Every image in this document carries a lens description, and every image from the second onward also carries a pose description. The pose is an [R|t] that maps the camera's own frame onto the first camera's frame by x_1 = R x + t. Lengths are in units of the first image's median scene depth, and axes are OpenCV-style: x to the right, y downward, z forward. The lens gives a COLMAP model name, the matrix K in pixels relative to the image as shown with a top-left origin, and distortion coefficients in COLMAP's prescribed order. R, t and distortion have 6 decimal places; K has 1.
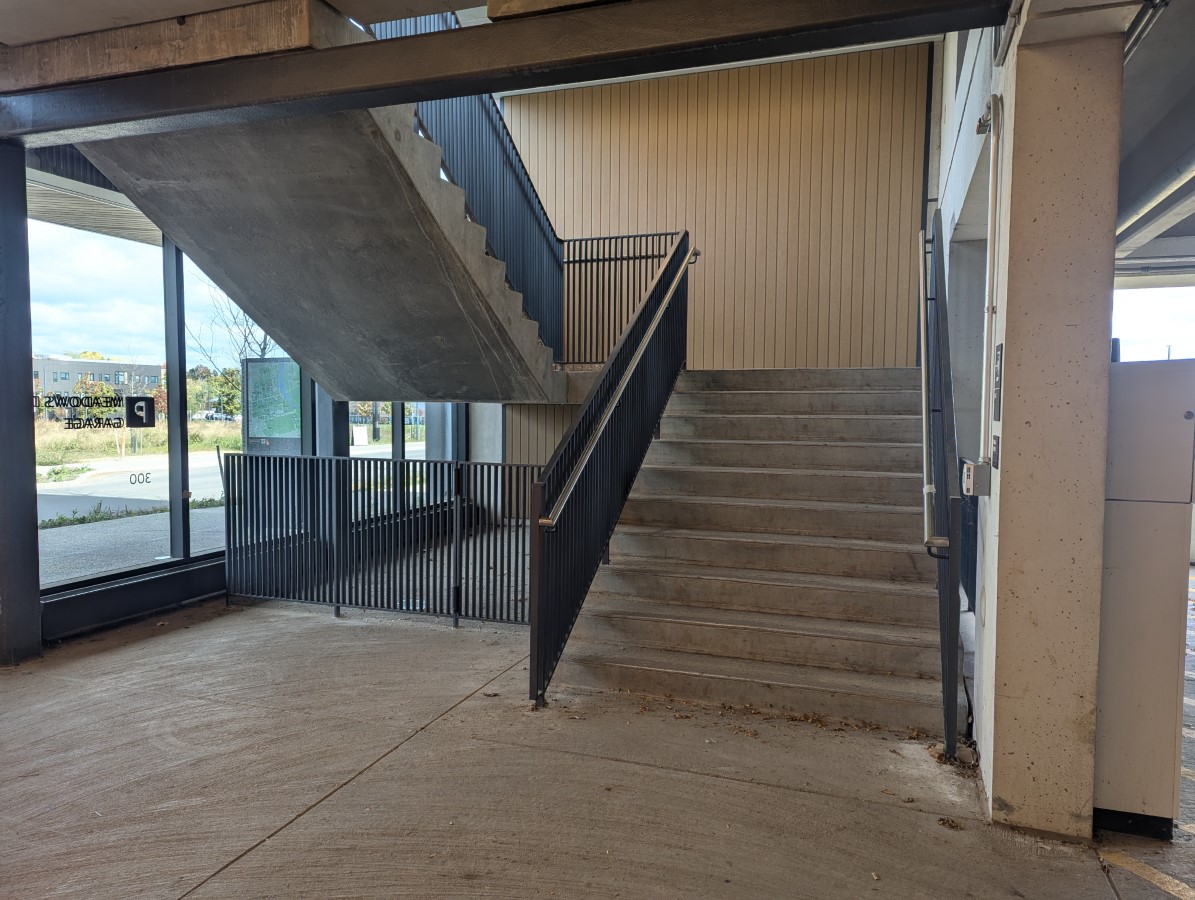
lens RADIAL K [[848.1, 0, 598.2], [0, 848.1, 451.2], [0, 0, 1]] dist [0.056812, -0.047330]
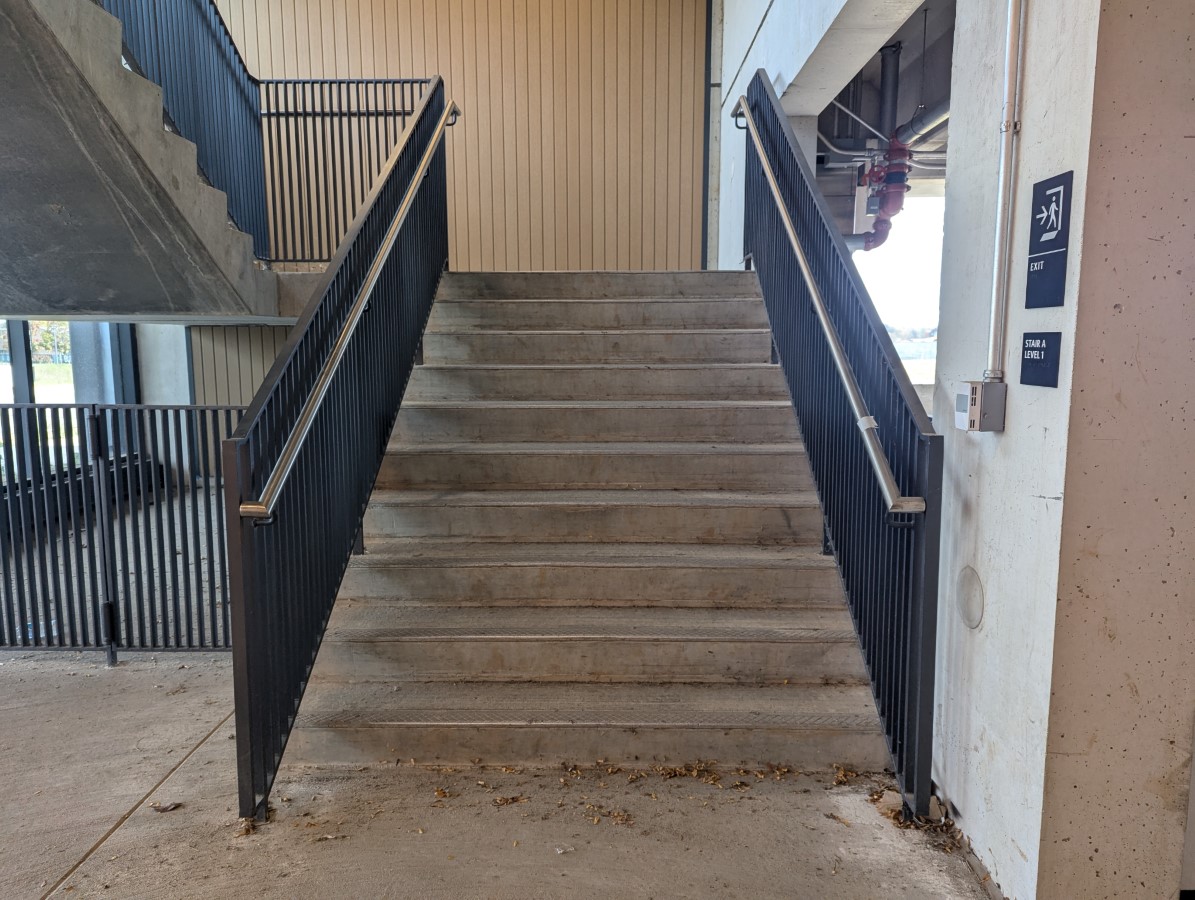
lens RADIAL K [[848.1, 0, 601.4], [0, 848.1, 453.6], [0, 0, 1]] dist [0.056812, -0.047330]
pose [[0.948558, -0.050567, 0.312540, -0.014263], [0.025627, 0.996187, 0.083401, 0.005067], [-0.315566, -0.071101, 0.946236, 0.301662]]
